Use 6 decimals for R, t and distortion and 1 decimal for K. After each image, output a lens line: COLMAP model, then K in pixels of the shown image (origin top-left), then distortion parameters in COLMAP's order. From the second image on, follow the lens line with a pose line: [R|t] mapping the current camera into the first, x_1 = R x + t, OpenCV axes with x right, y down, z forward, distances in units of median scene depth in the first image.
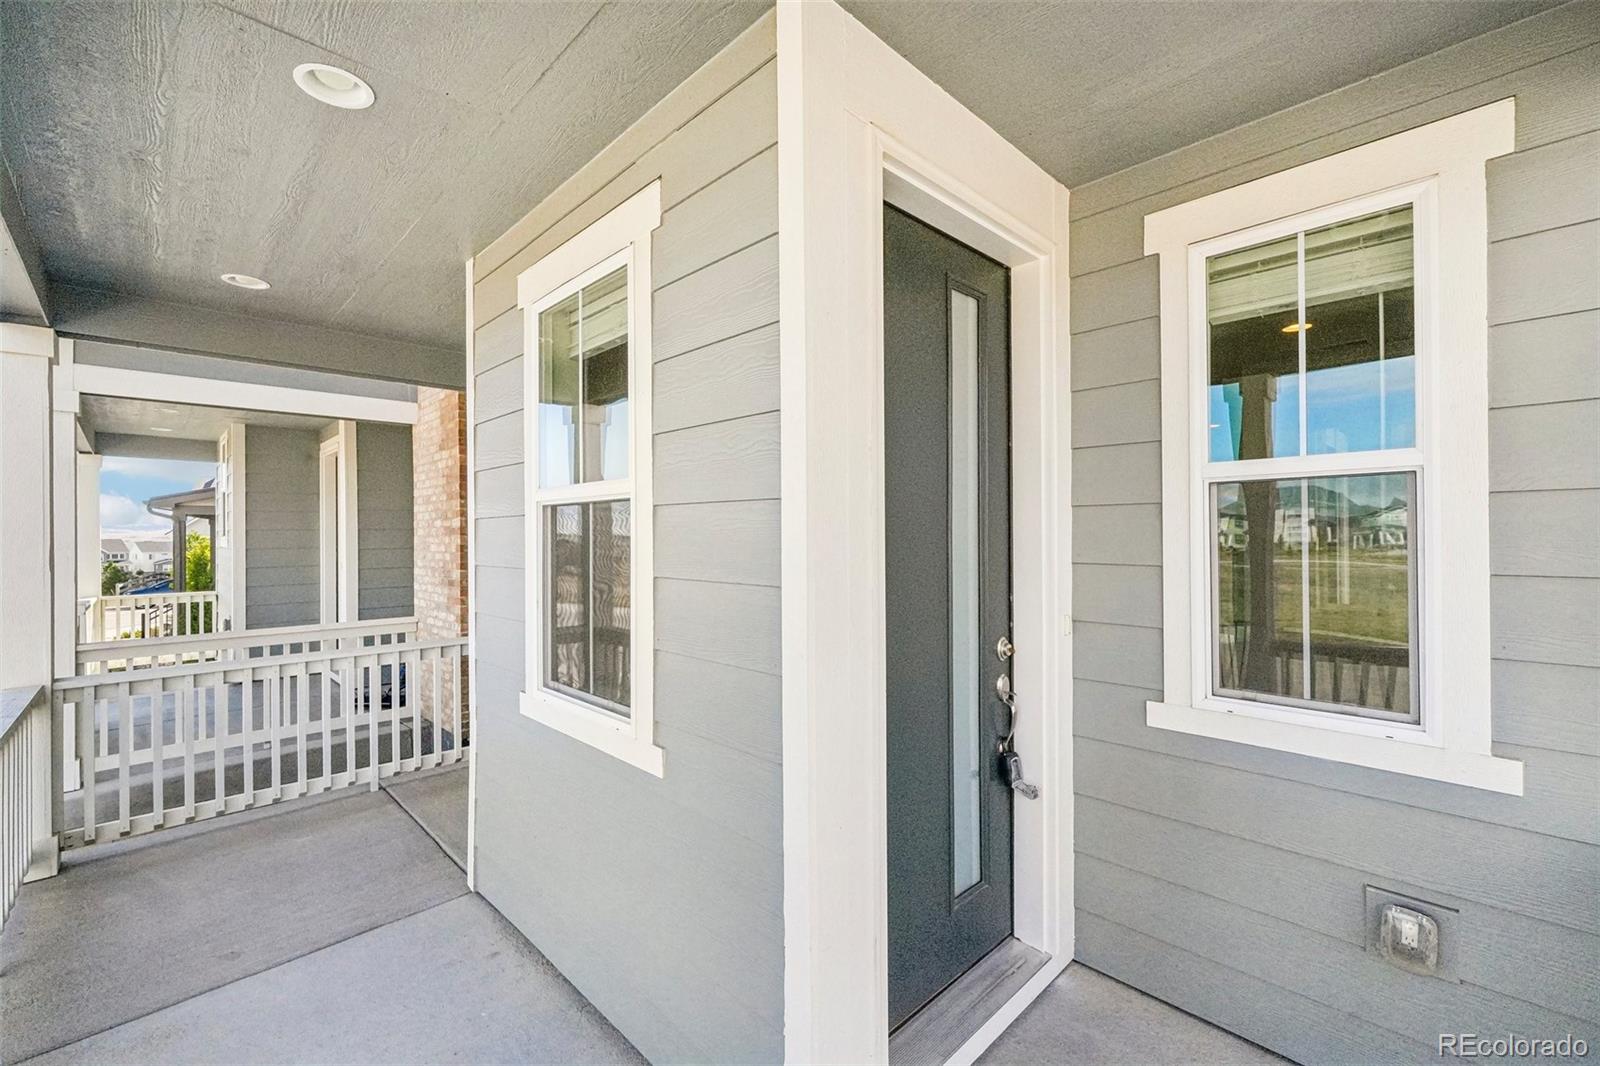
lens RADIAL K [[666.2, 0, 801.9], [0, 666.2, 525.3], [0, 0, 1]] dist [-0.002754, 0.000296]
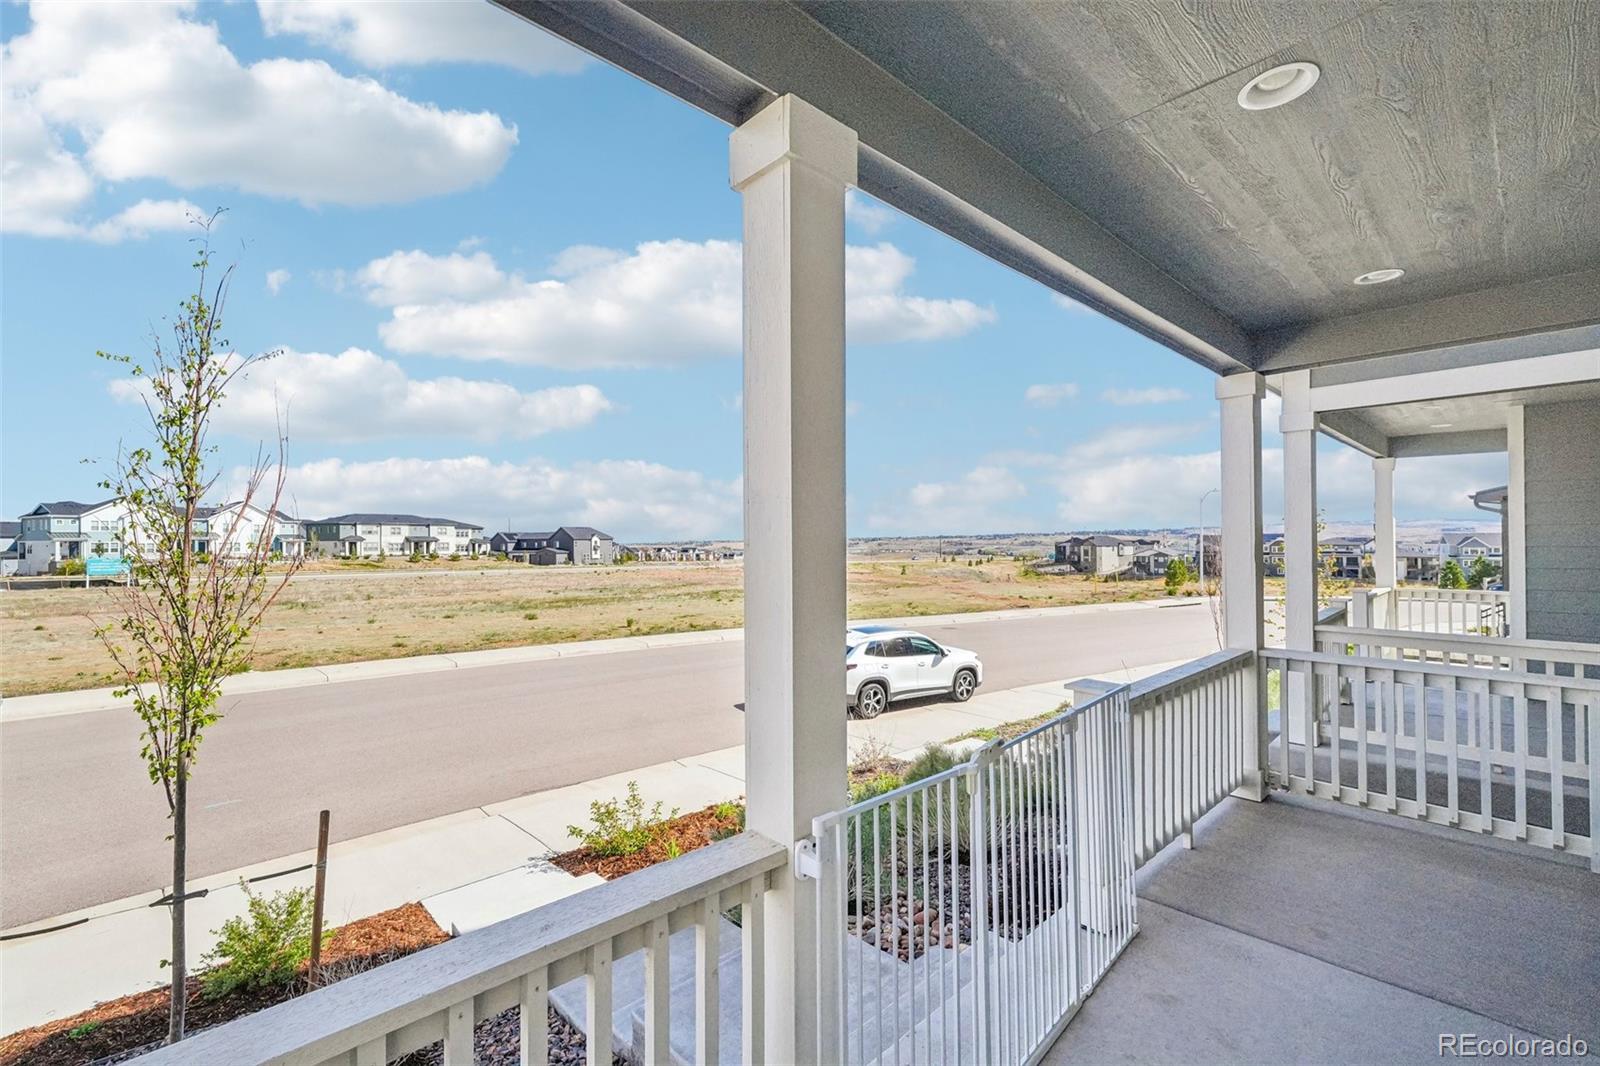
lens RADIAL K [[675.1, 0, 806.1], [0, 675.1, 533.8], [0, 0, 1]] dist [-0.001628, 0.001519]
pose [[0.006284, 0.006359, -0.999960, 0.123283], [0.013567, 0.999887, 0.006444, -0.002571], [0.999888, -0.013607, 0.006197, 0.108882]]
